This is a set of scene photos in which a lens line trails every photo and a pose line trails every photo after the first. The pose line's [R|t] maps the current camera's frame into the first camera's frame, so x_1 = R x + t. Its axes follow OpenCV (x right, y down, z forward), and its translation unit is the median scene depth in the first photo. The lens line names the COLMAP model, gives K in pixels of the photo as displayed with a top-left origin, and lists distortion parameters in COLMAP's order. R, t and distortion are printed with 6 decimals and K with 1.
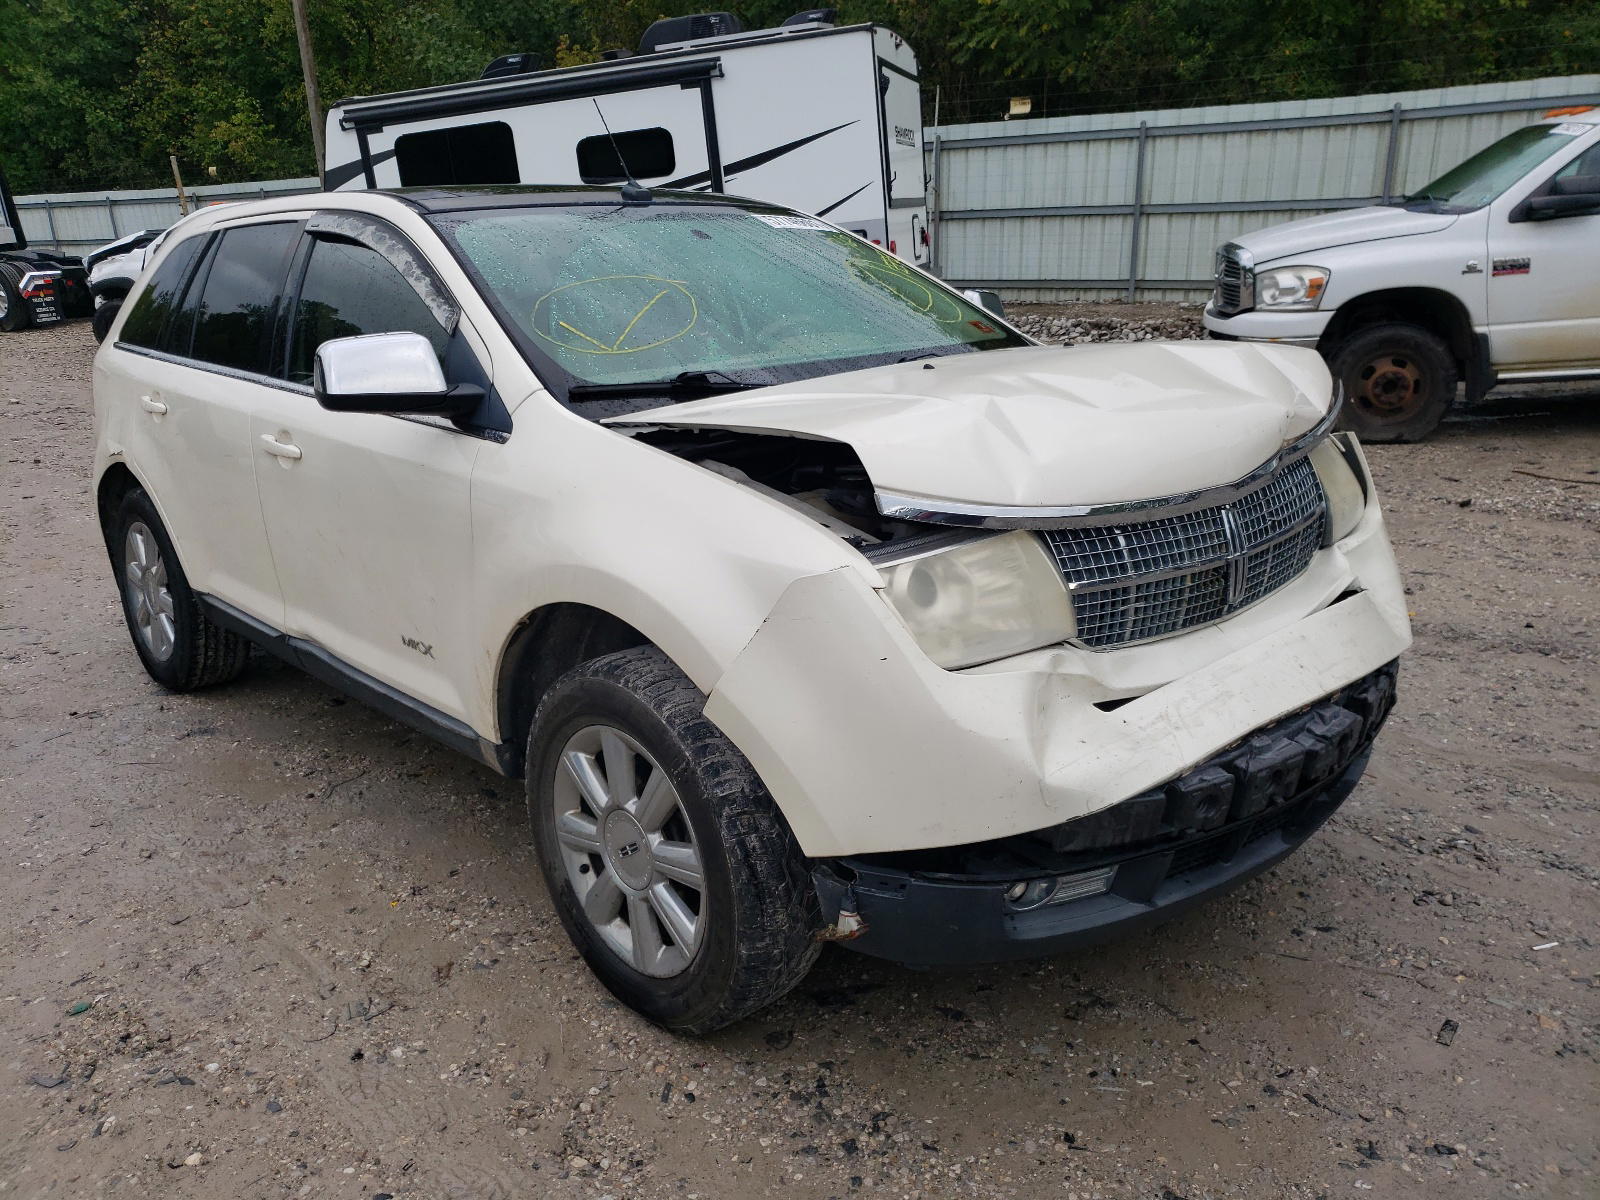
lens RADIAL K [[1364.3, 0, 800.0], [0, 1364.3, 600.0], [0, 0, 1]] dist [-0.005619, 0.015330]
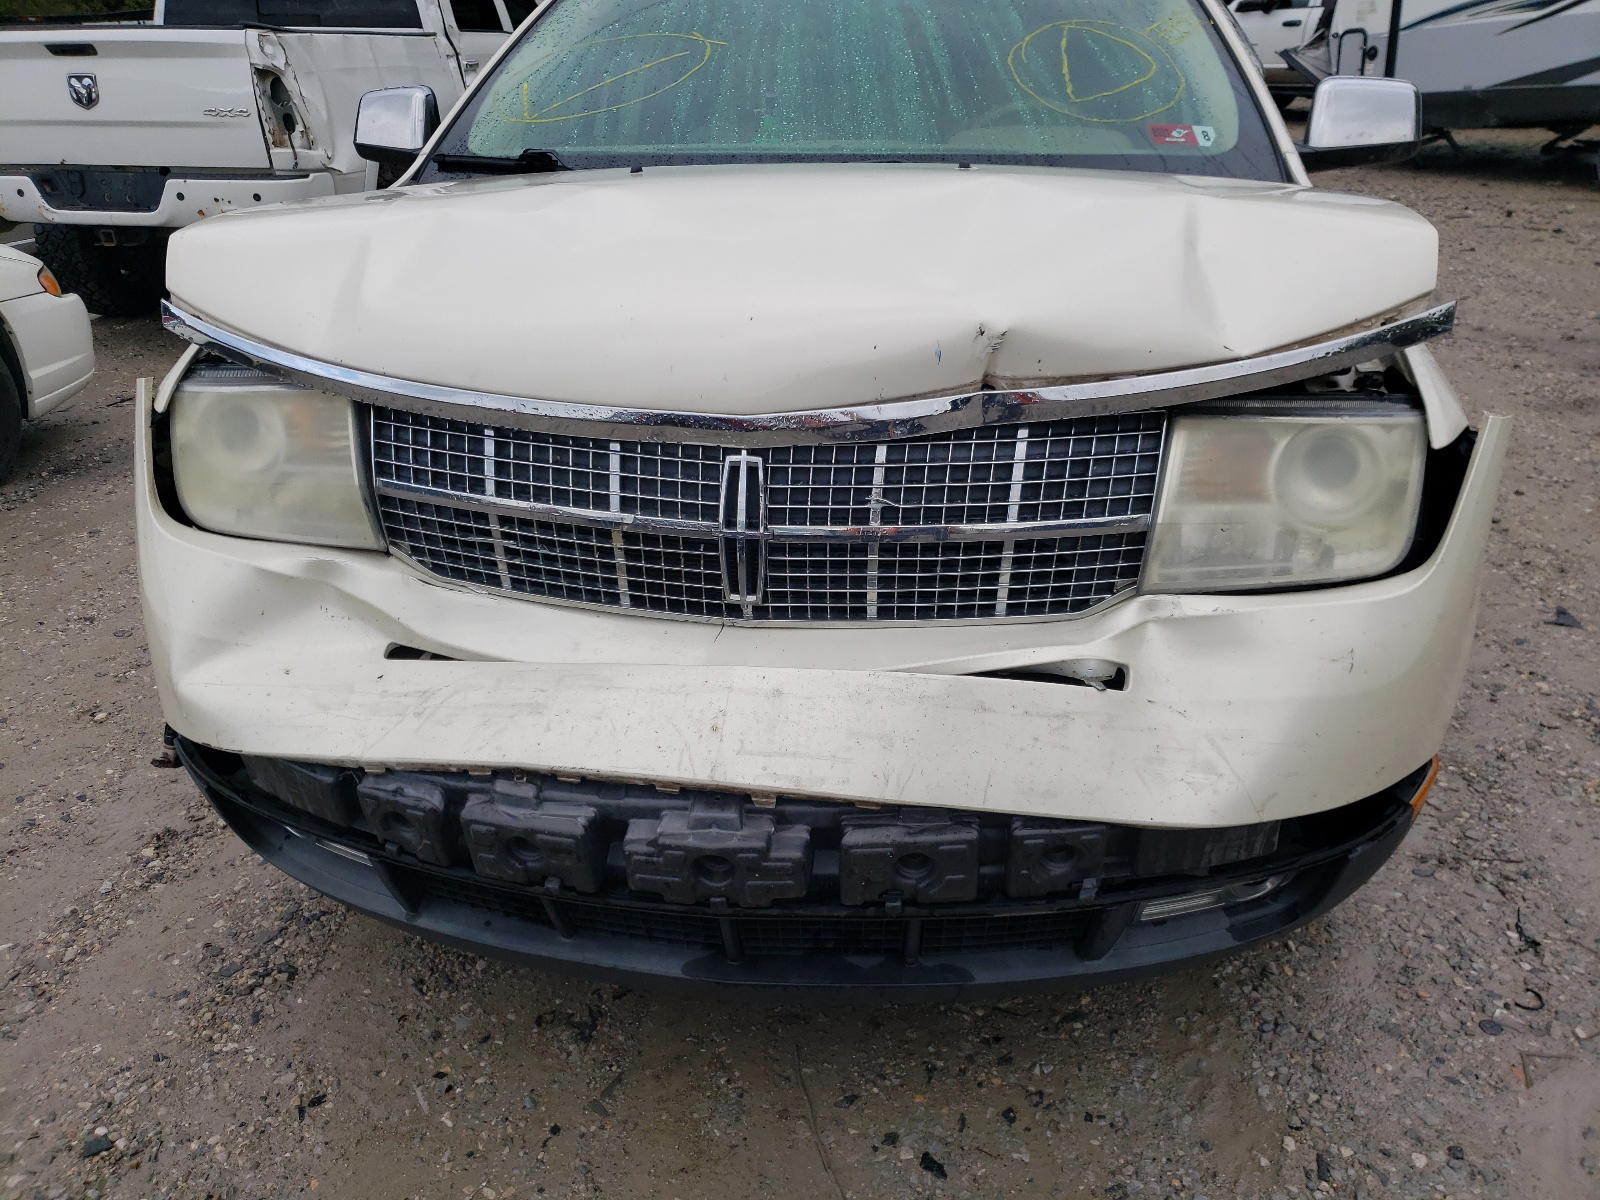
lens RADIAL K [[1364.3, 0, 800.0], [0, 1364.3, 600.0], [0, 0, 1]] dist [-0.005619, 0.015330]
pose [[0.590322, 0.338872, -0.732588, 0.876841], [-0.207705, 0.940814, 0.267821, -0.192189], [0.779986, -0.005938, 0.625769, 0.681653]]
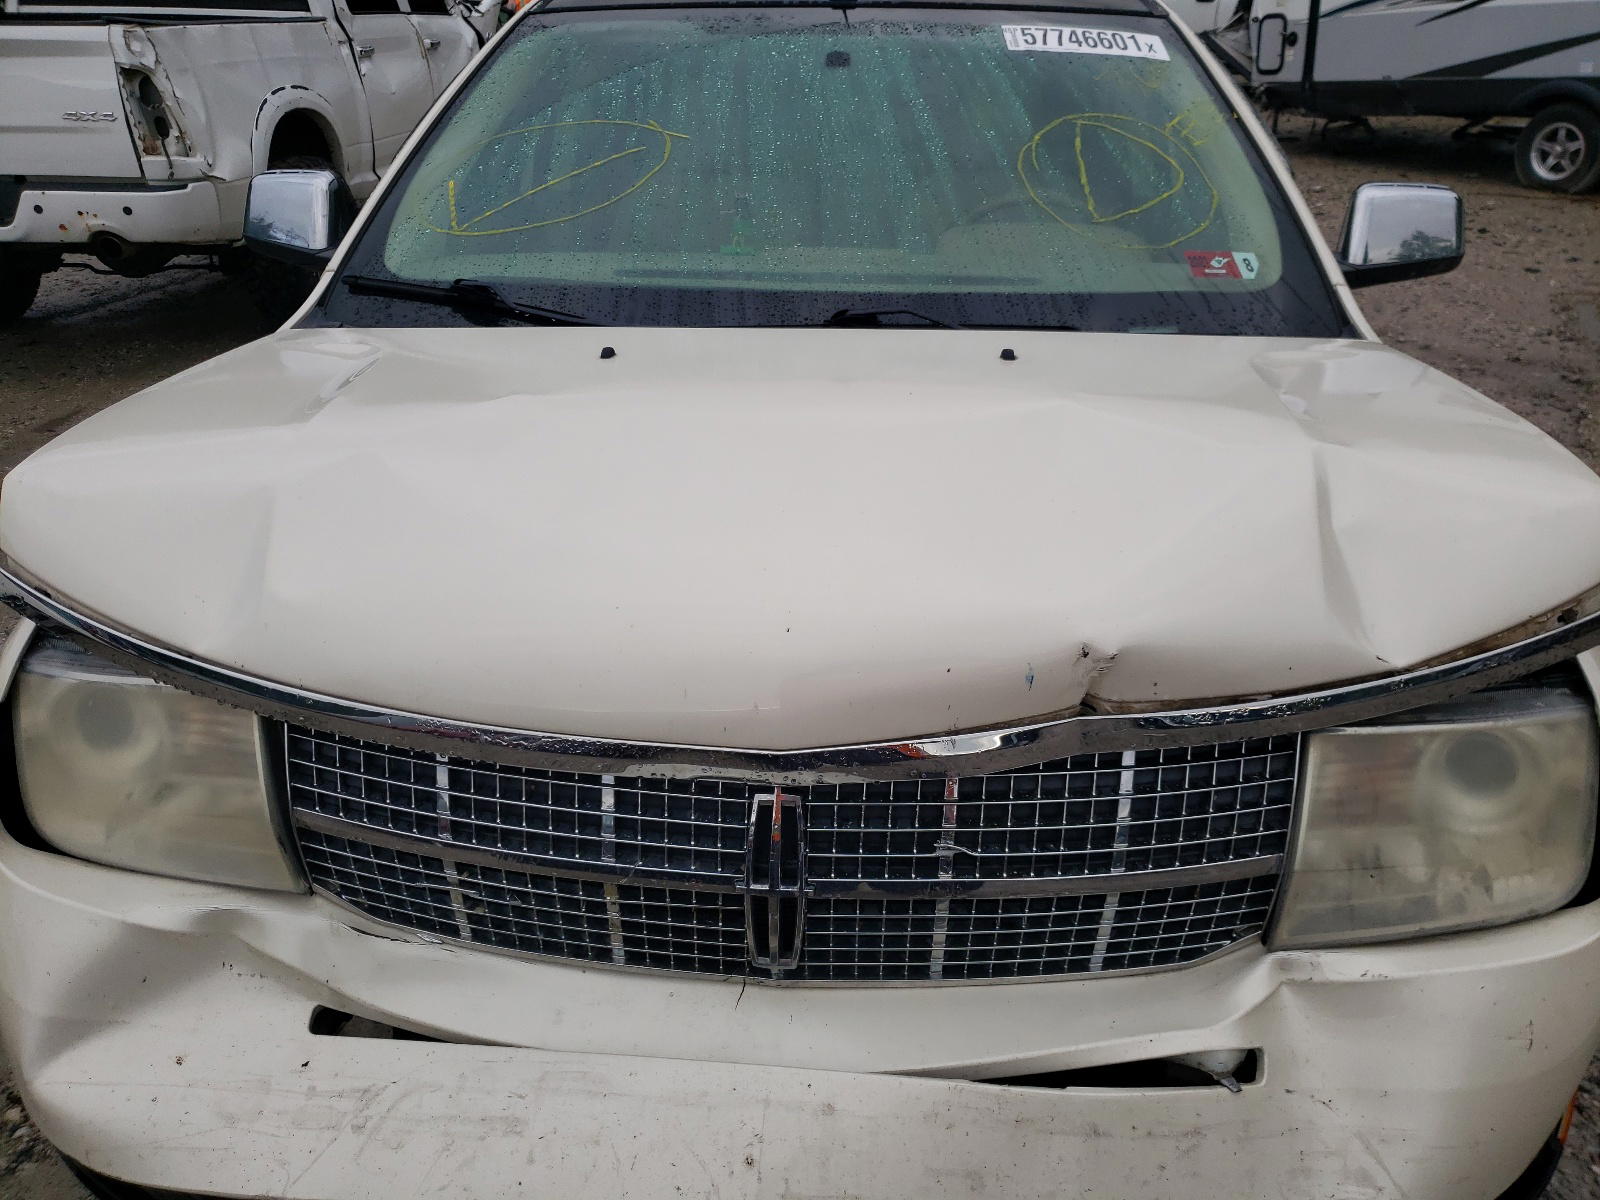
lens RADIAL K [[1395.5, 0, 839.5], [0, 1395.5, 600.4], [0, 0, 1]] dist [-0.047748, 0.082999]
pose [[0.658308, 0.341044, -0.671058, 0.690441], [-0.214361, 0.939501, 0.267183, -0.293560], [0.721581, -0.032040, 0.691588, 0.731319]]
